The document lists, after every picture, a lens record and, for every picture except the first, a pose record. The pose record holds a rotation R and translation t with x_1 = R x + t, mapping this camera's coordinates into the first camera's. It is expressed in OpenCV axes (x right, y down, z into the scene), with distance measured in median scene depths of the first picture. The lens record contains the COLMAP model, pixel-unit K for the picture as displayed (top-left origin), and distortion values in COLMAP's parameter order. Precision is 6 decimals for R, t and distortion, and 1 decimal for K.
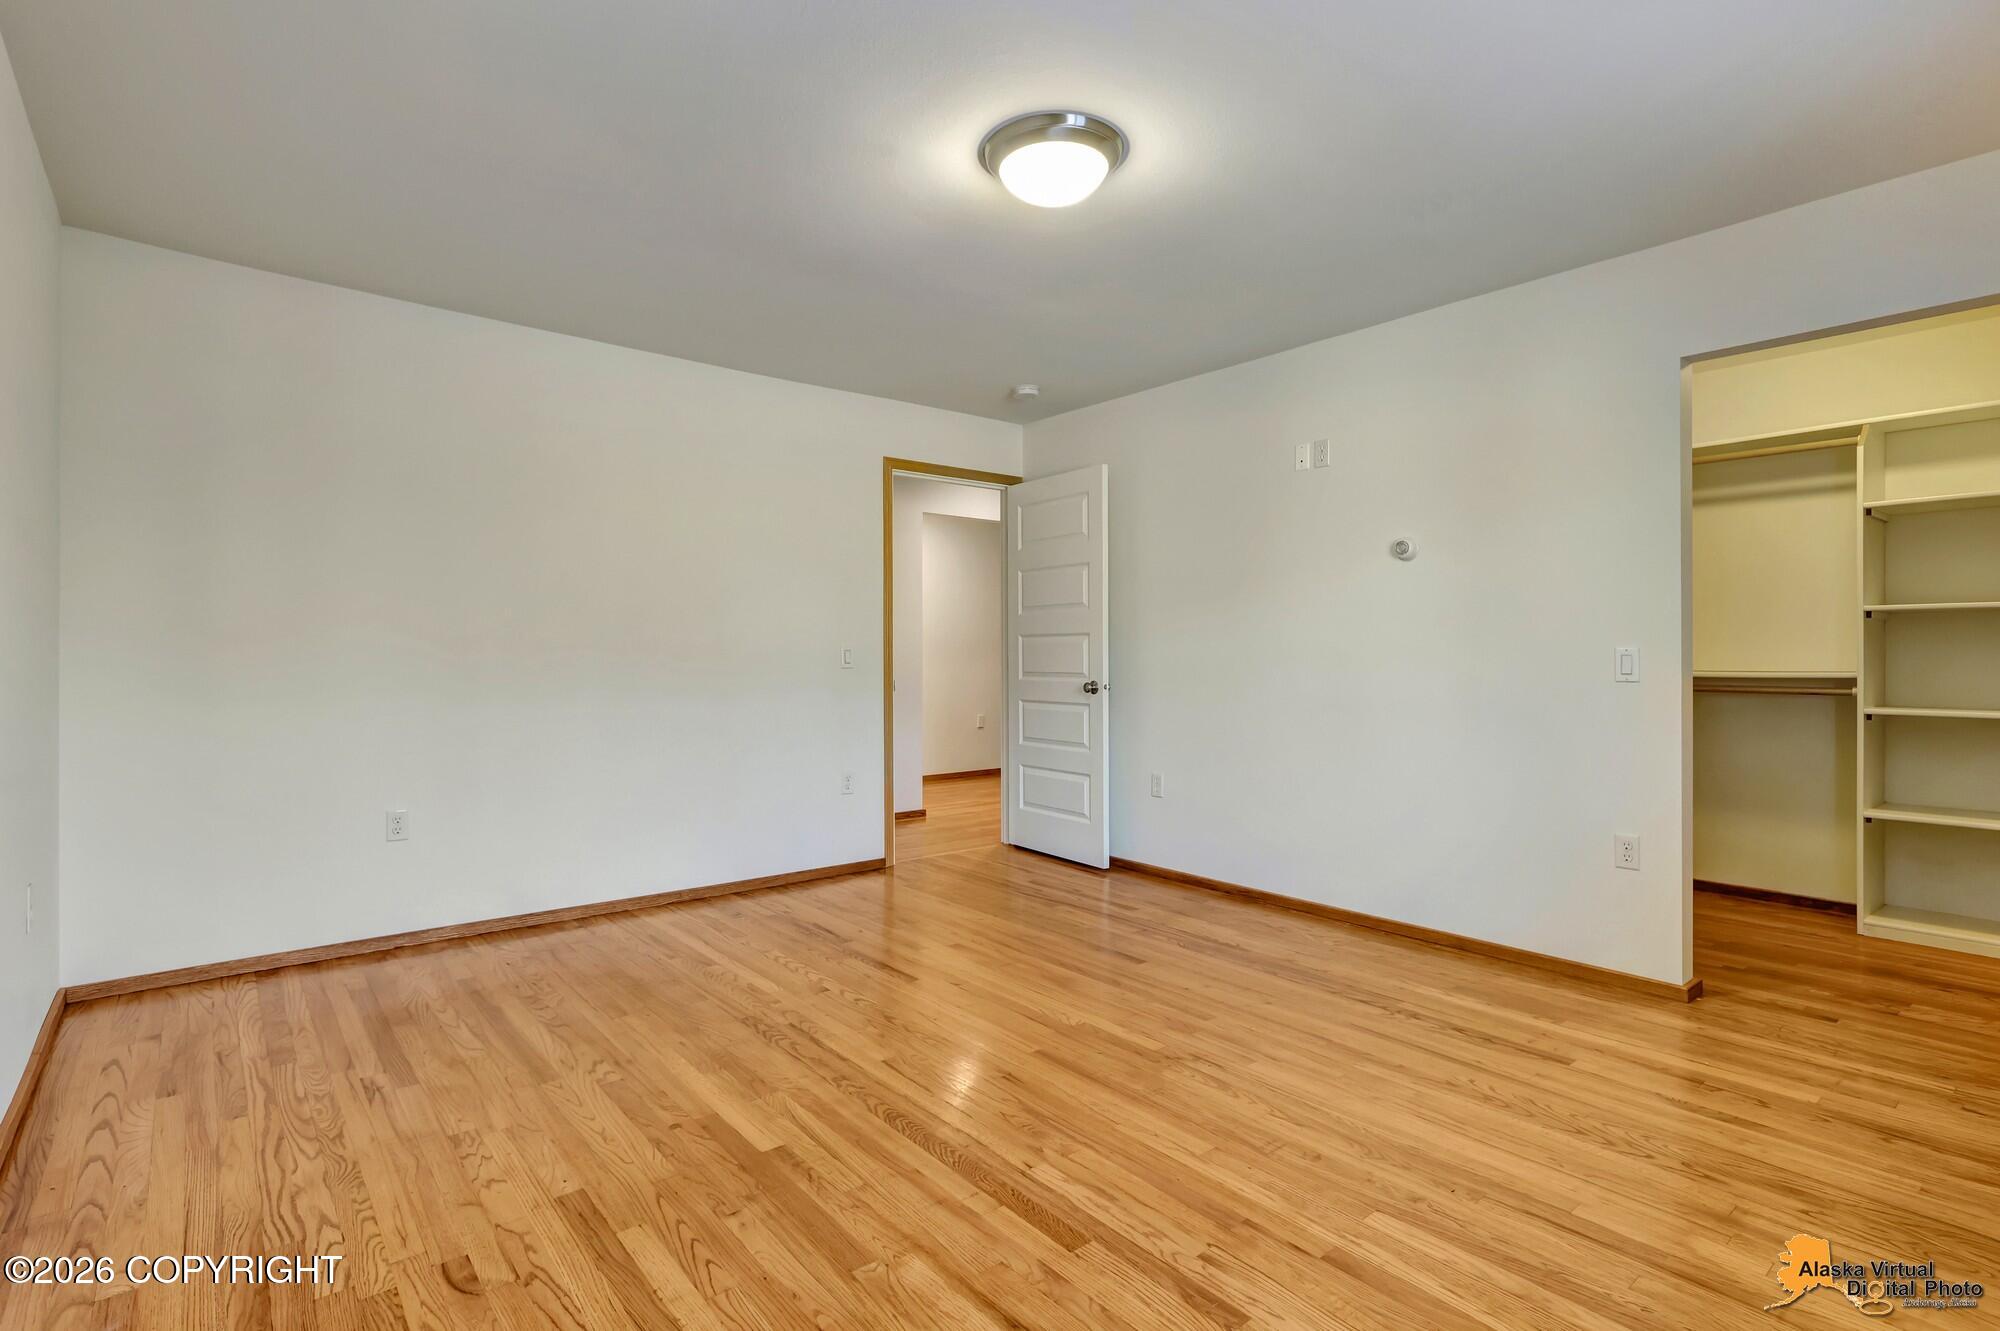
lens RADIAL K [[960.3, 0, 994.3], [0, 960.3, 653.0], [0, 0, 1]] dist [0.002906, -0.001226]
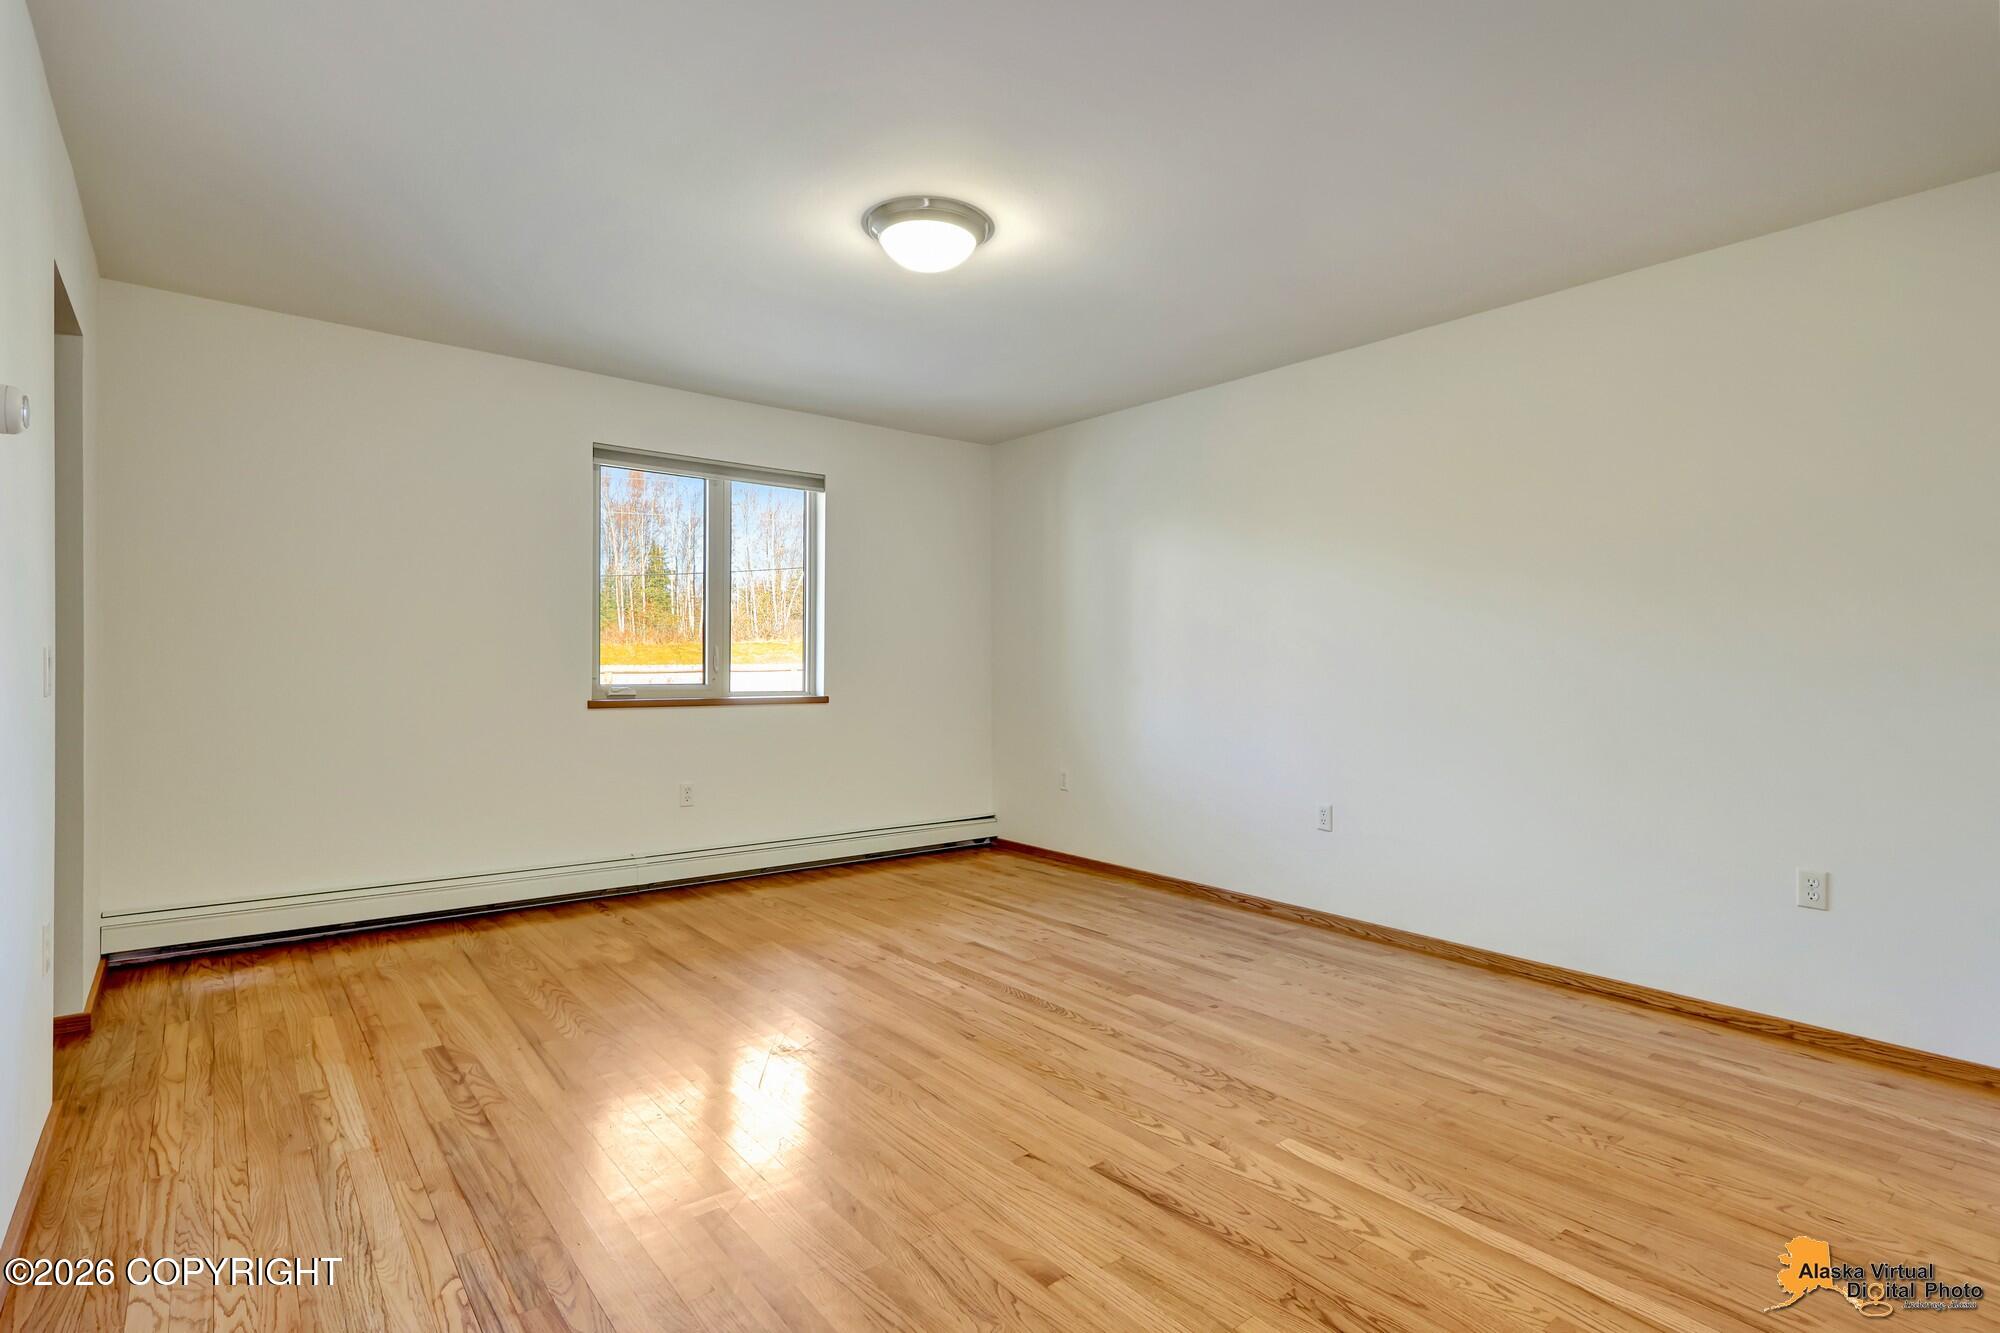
lens RADIAL K [[960.3, 0, 994.3], [0, 960.3, 654.0], [0, 0, 1]] dist [0.002906, -0.001226]
pose [[-0.999944, -0.006371, 0.008397, -0.021924], [-0.006426, 0.999958, -0.006548, -0.003003], [-0.008355, -0.006602, -0.999943, 2.125817]]
